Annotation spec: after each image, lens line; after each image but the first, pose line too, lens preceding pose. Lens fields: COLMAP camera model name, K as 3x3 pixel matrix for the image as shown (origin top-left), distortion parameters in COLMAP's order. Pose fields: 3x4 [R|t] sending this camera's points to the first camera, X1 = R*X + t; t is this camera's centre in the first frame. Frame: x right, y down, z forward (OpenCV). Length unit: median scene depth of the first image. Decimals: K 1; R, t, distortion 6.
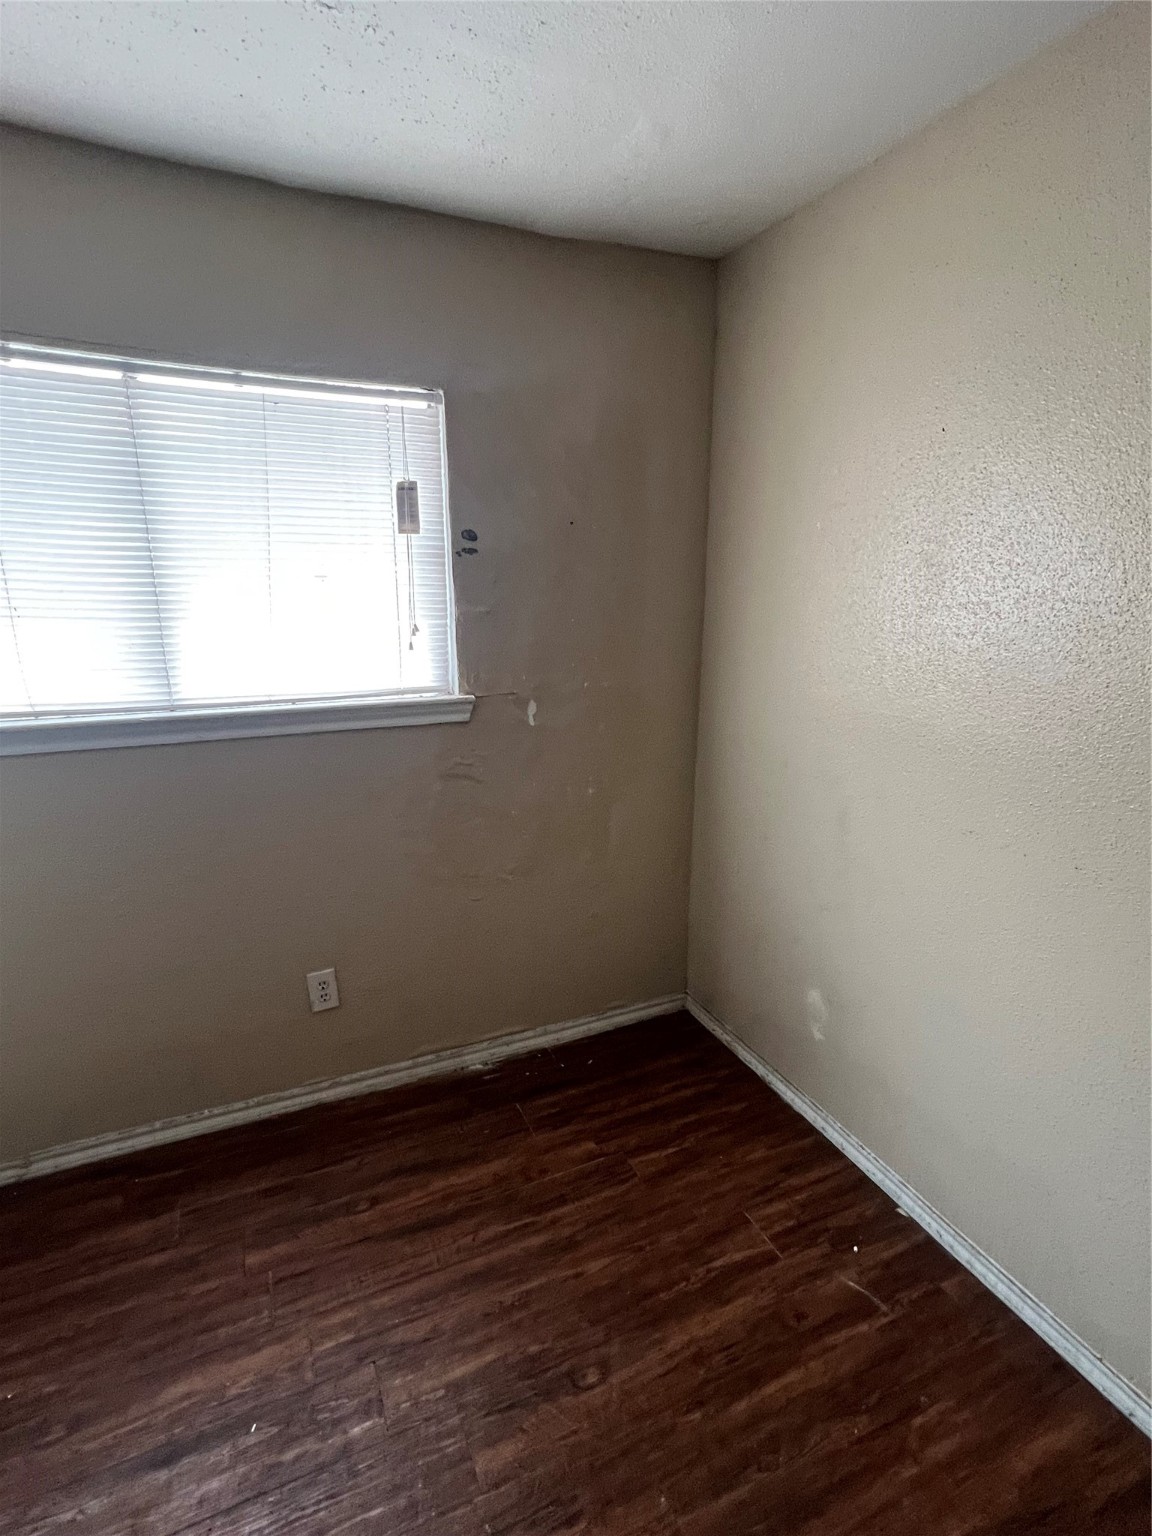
lens RADIAL K [[732.9, 0, 577.0], [0, 732.9, 769.3], [0, 0, 1]] dist [-0.016028, 0.003445]
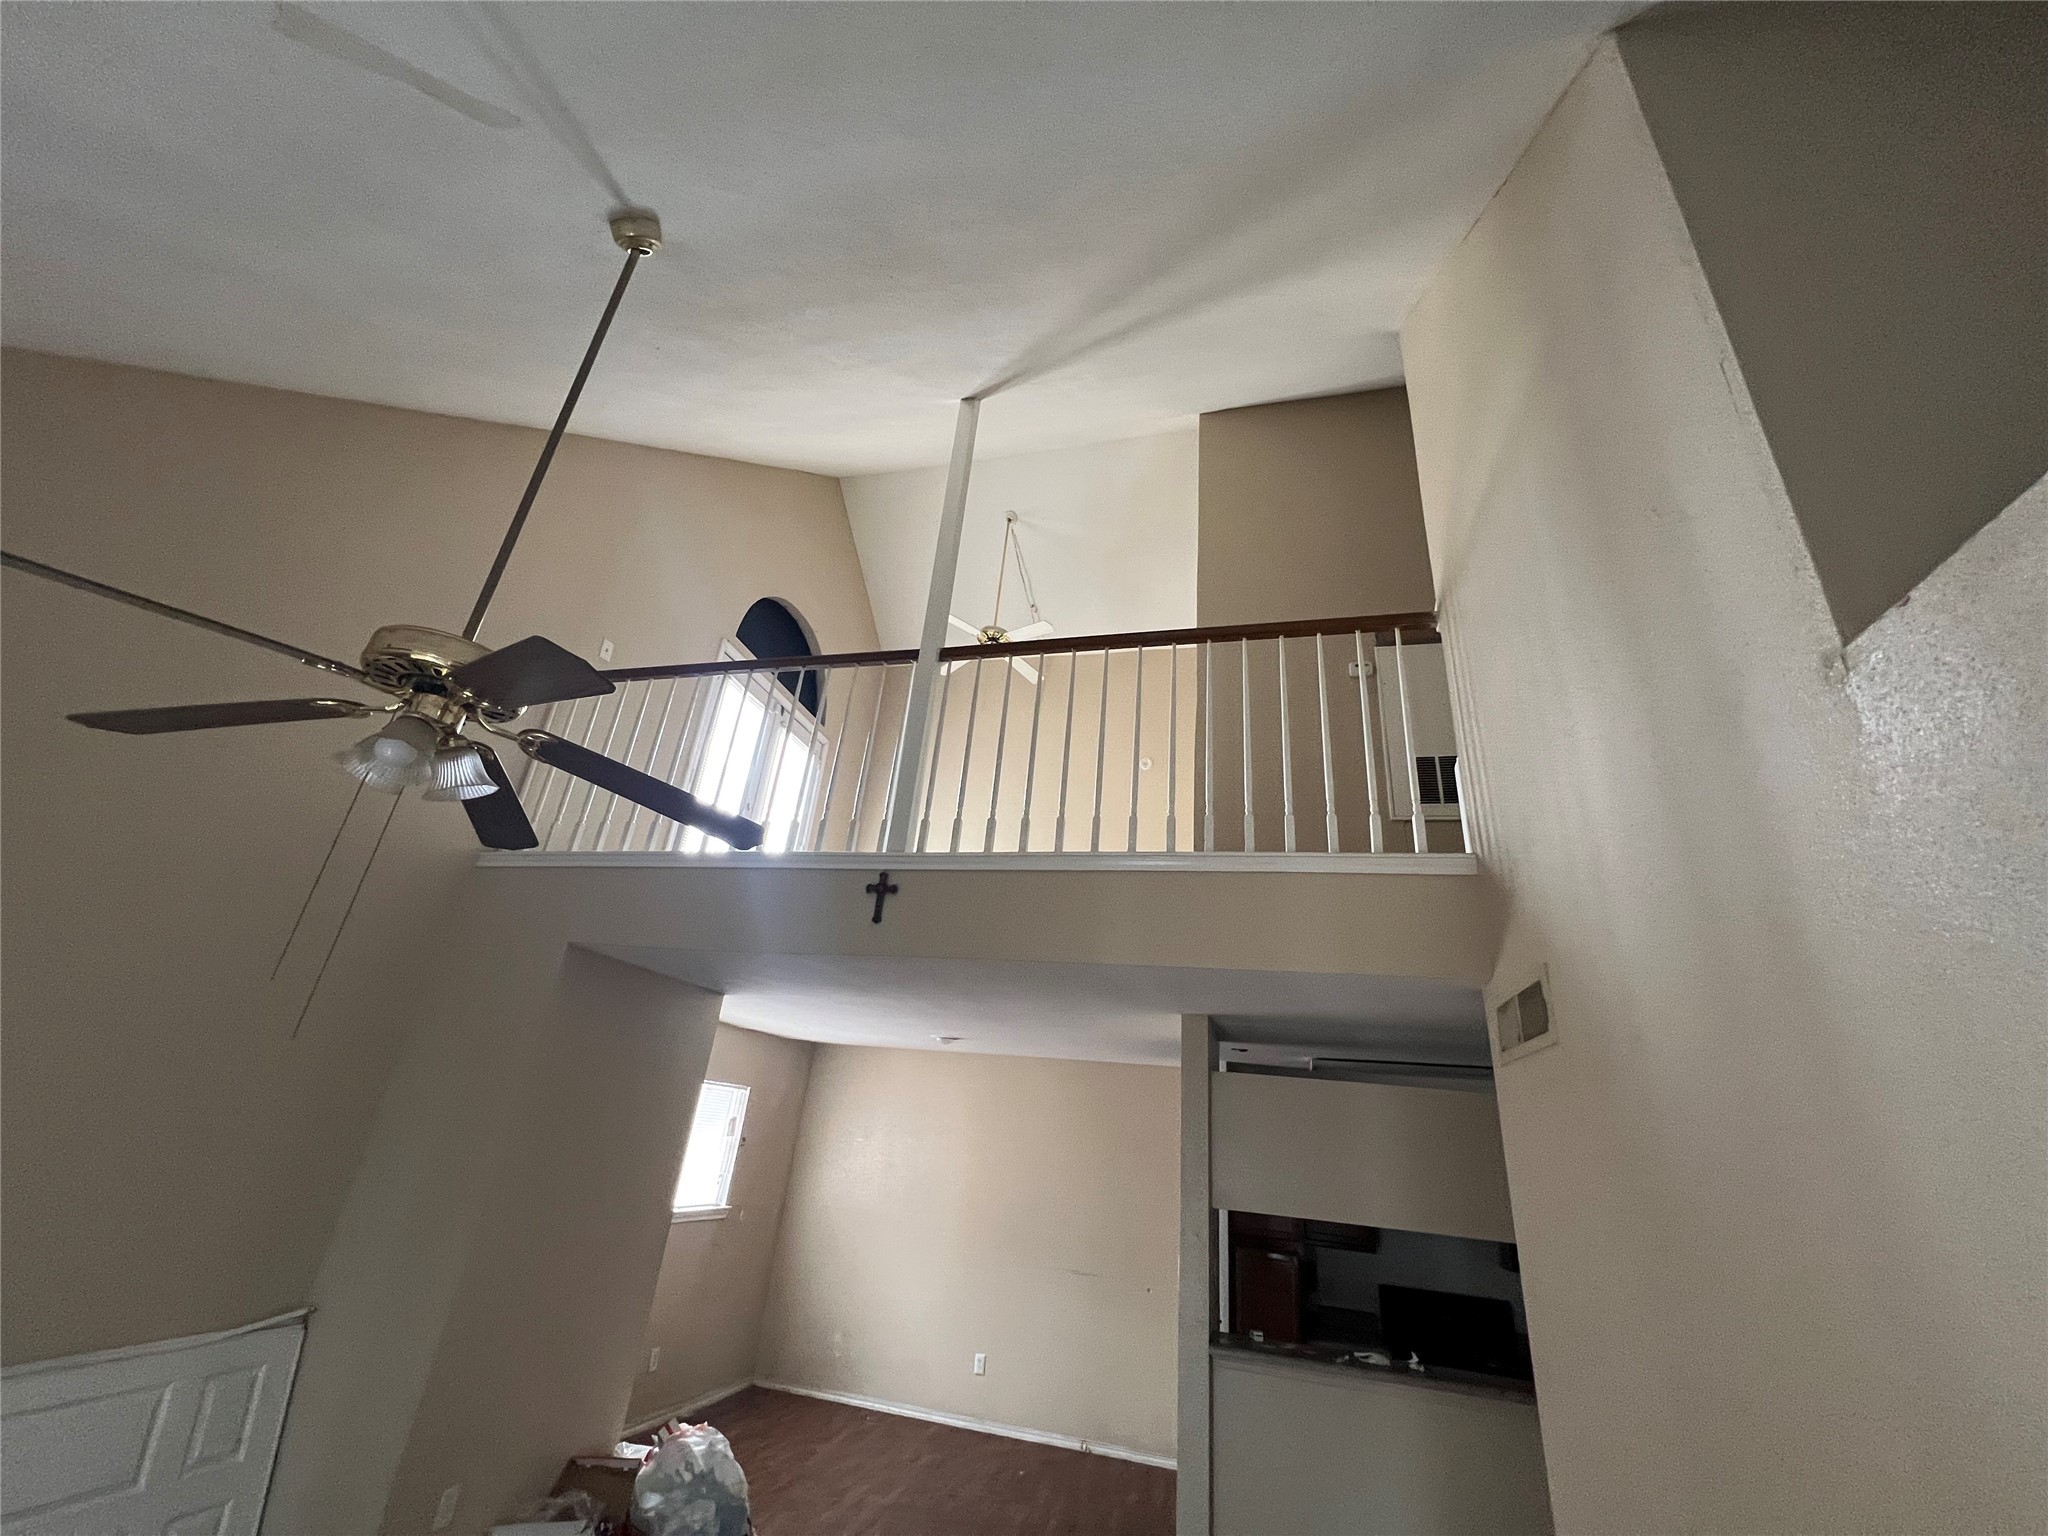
lens RADIAL K [[823.6, 0, 1025.8], [0, 823.6, 770.2], [0, 0, 1]] dist [-0.000290, -0.000023]
pose [[0.632506, 0.368998, 0.681011, -2.001740], [0.091262, 0.837601, -0.538606, 0.261812], [-0.769160, 0.402822, 0.496112, -1.795425]]
